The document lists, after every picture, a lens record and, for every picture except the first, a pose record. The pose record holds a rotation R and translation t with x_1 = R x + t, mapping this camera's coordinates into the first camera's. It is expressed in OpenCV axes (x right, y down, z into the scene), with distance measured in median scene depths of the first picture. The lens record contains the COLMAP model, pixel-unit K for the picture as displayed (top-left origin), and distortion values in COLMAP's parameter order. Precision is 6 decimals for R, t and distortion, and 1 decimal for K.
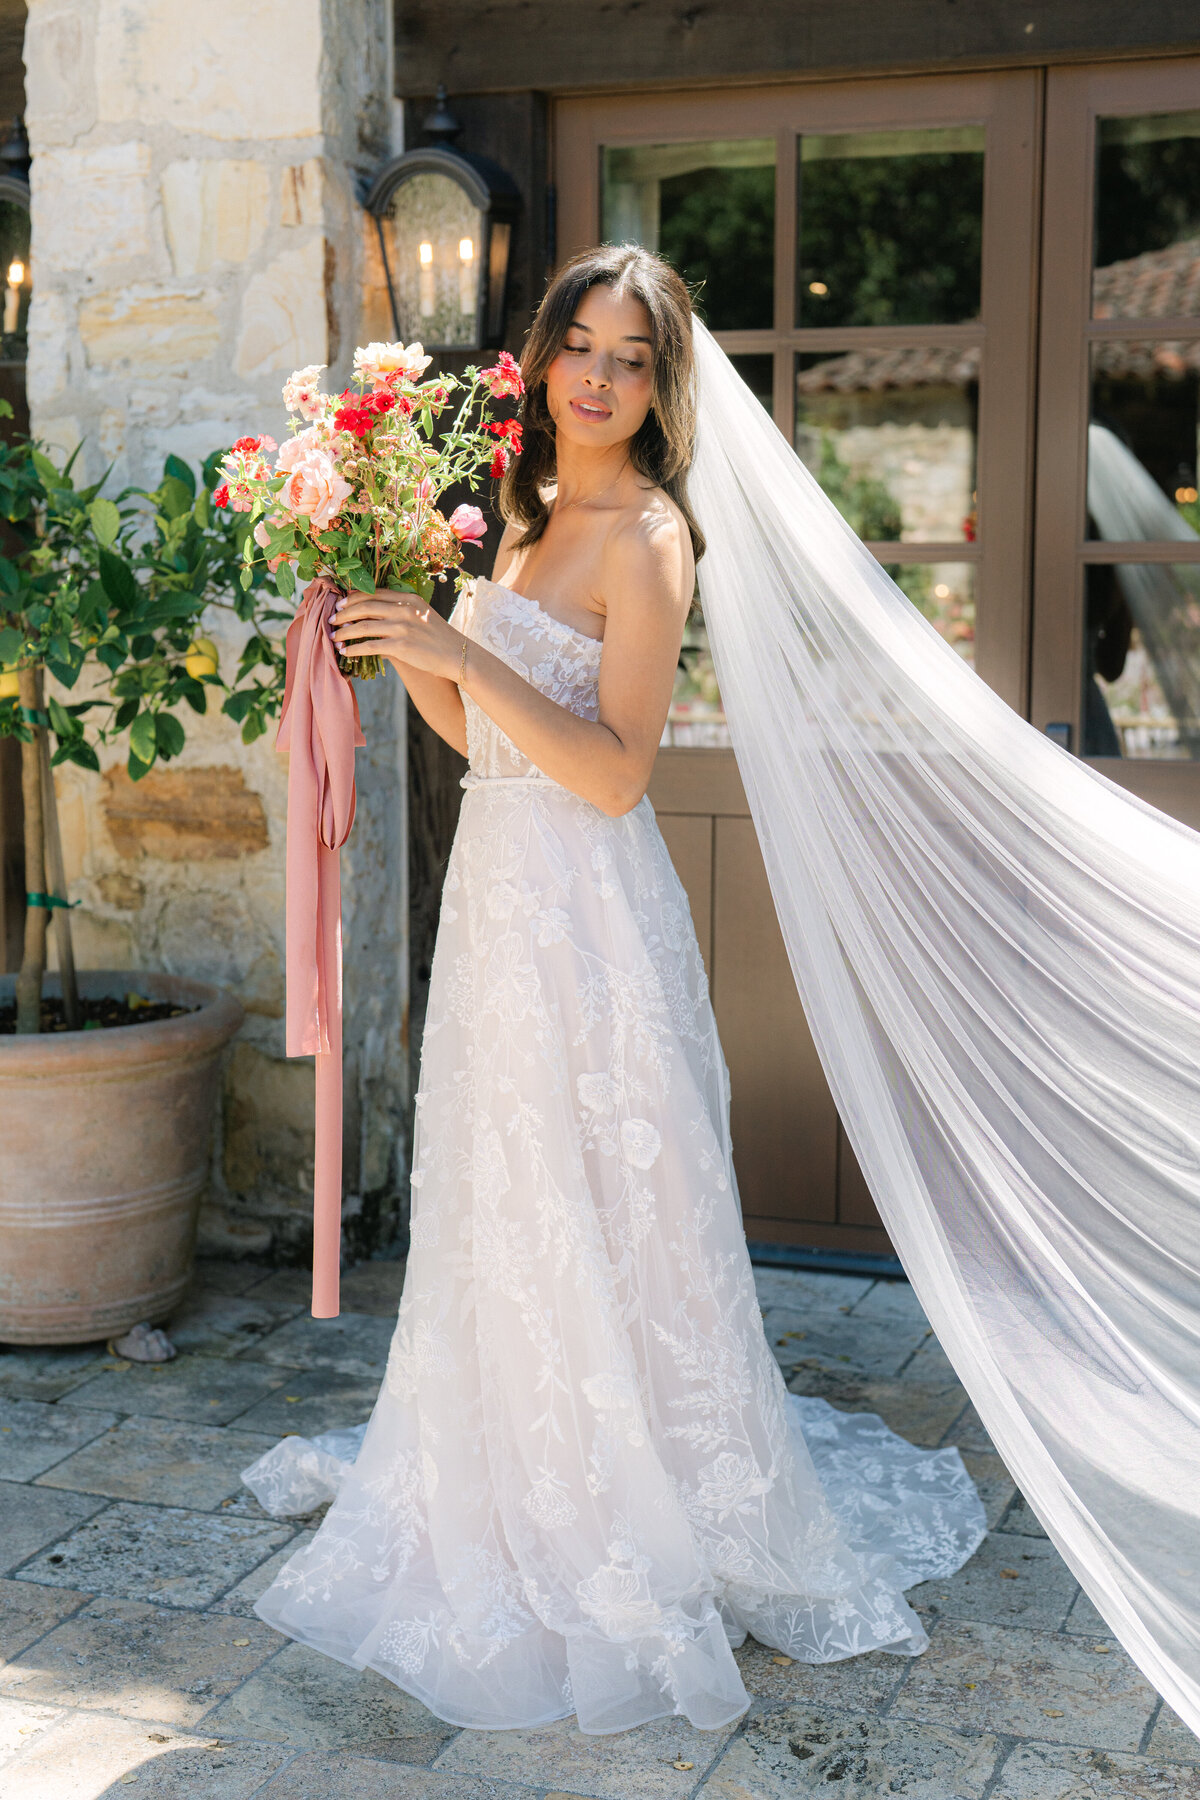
lens RADIAL K [[2721.5, 0, 600.0], [0, 2721.5, 900.0], [0, 0, 1]] dist [0.019172, 0.066227]
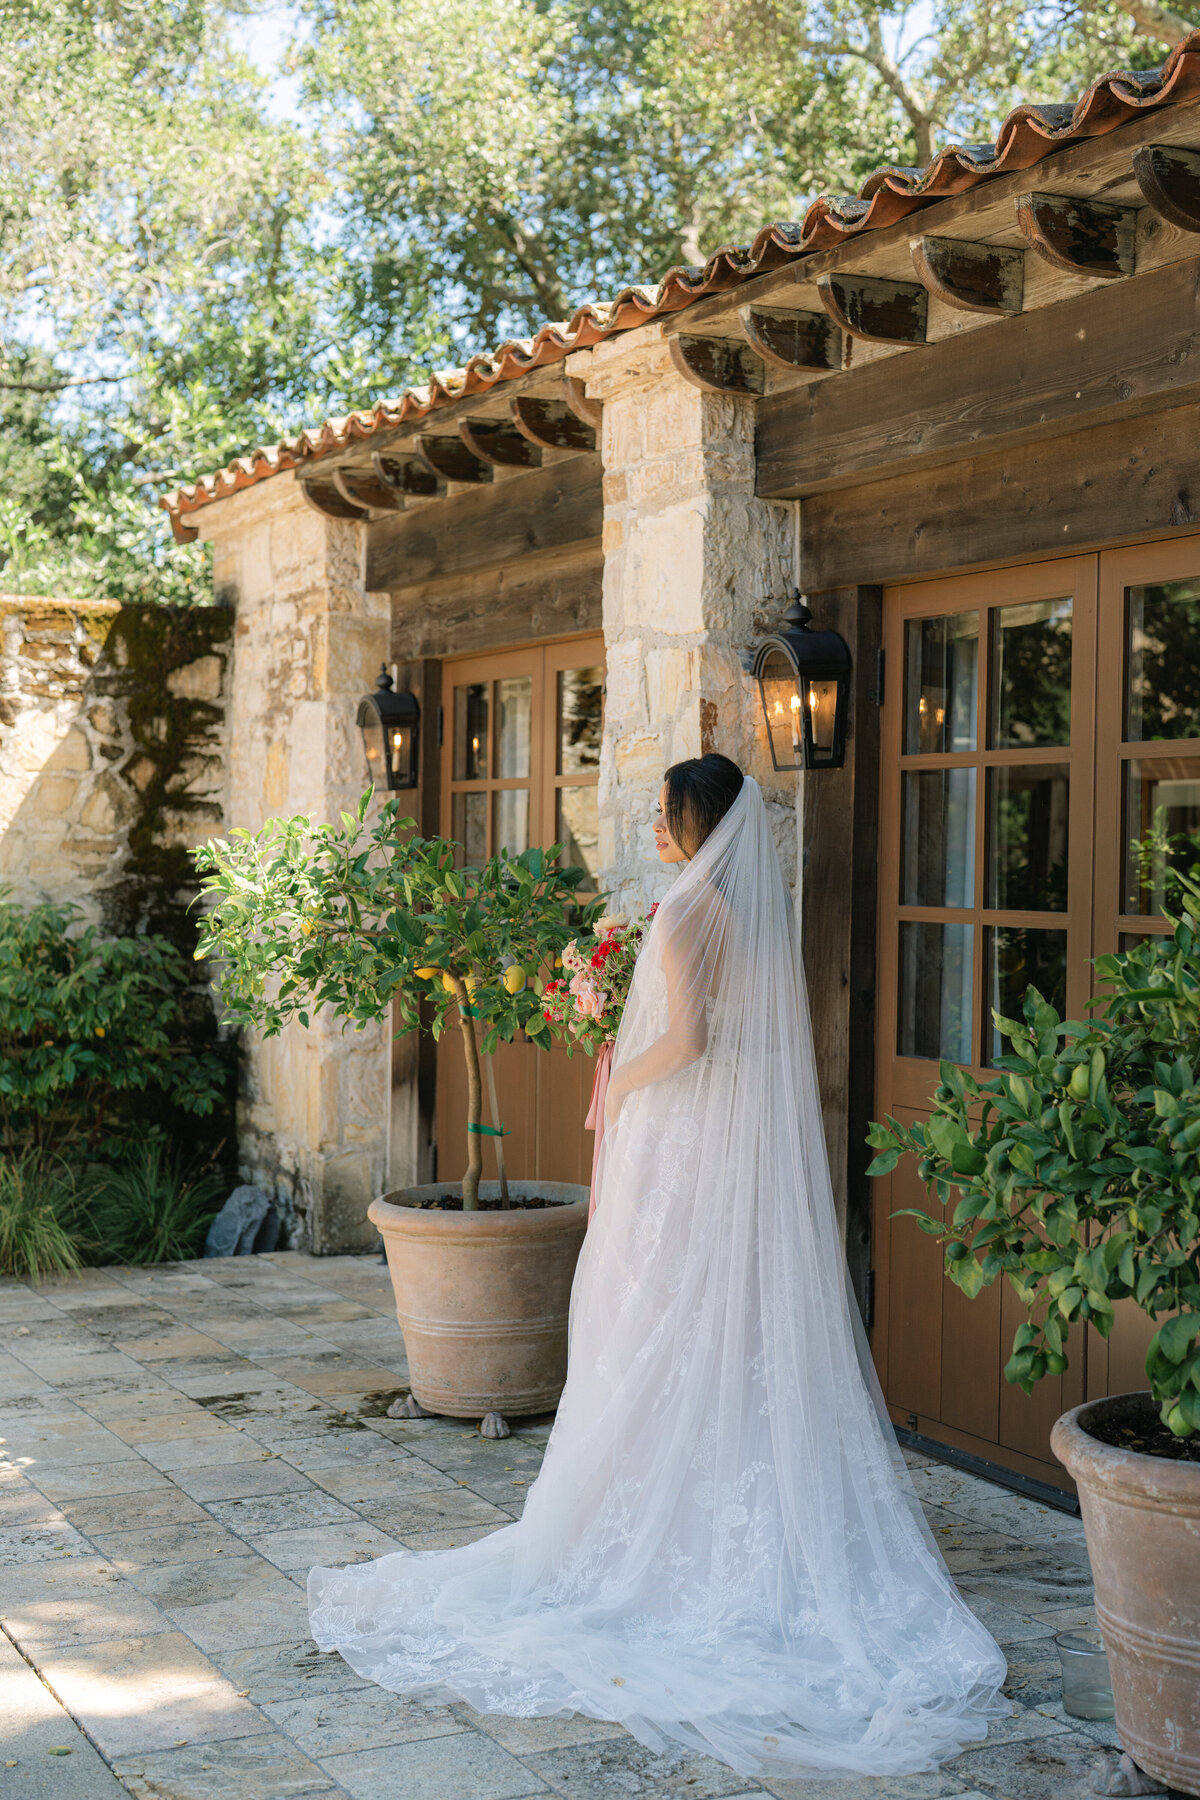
lens RADIAL K [[2721.5, 0, 600.0], [0, 2721.5, 900.0], [0, 0, 1]] dist [0.019172, 0.066227]
pose [[0.697851, 0.018686, -0.716000, 0.819499], [-0.098369, 0.992687, -0.069968, -0.023794], [0.709456, 0.119259, 0.694586, -0.041333]]
